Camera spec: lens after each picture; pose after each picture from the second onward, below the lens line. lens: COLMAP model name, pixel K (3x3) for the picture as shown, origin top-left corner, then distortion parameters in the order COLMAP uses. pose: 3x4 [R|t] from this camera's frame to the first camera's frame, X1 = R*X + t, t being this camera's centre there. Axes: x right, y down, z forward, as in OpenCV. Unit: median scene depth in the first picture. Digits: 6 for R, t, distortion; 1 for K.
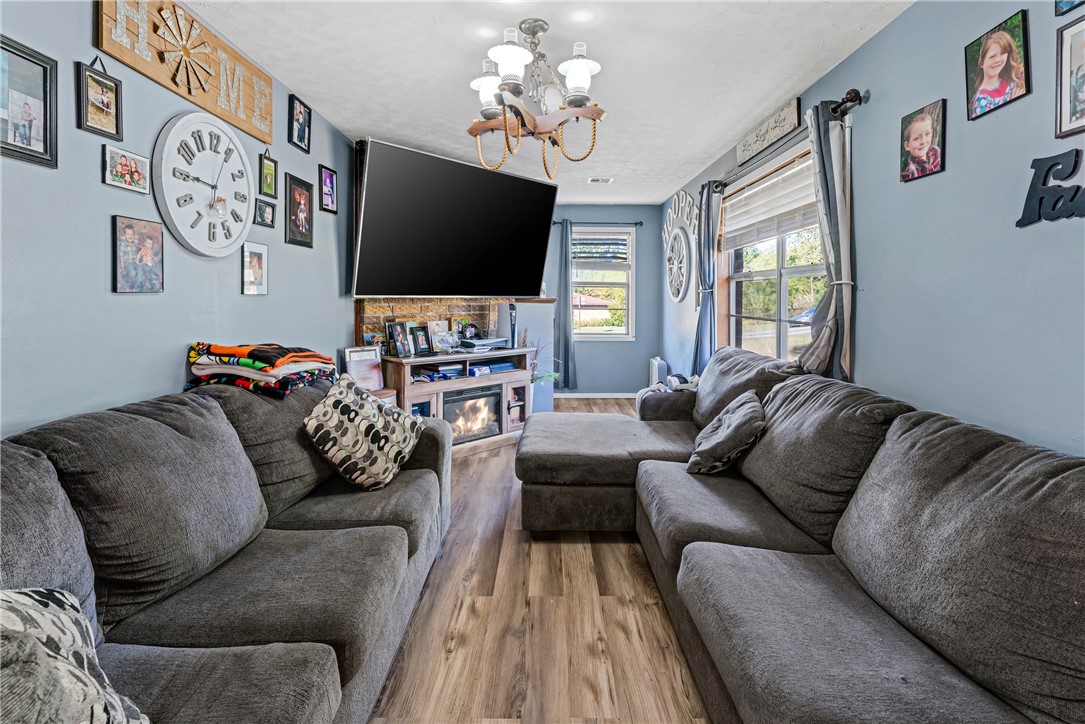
lens RADIAL K [[491.6, 0, 539.5], [0, 491.6, 293.2], [0, 0, 1]] dist [-0.000879, -0.000077]
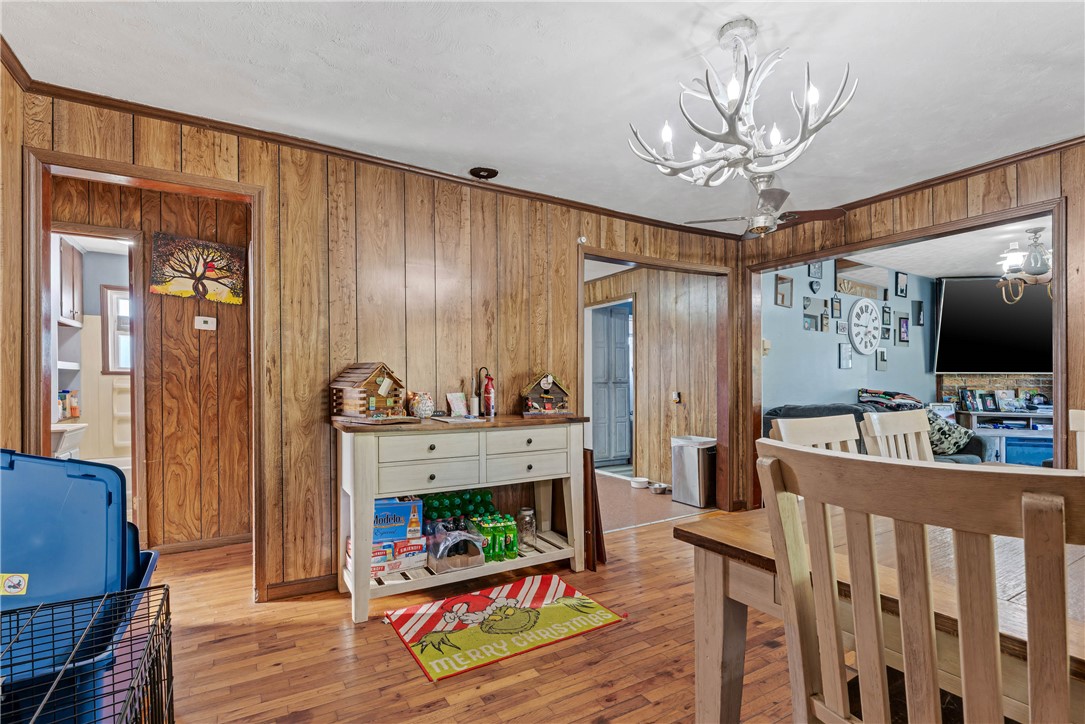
lens RADIAL K [[526.2, 0, 552.7], [0, 526.2, 379.3], [0, 0, 1]] dist [-0.001107, -0.001797]
pose [[0.530283, -0.013454, -0.847714, 0.587605], [0.002003, 0.999891, -0.014616, 0.067537], [0.847818, 0.006052, 0.530252, -1.381347]]
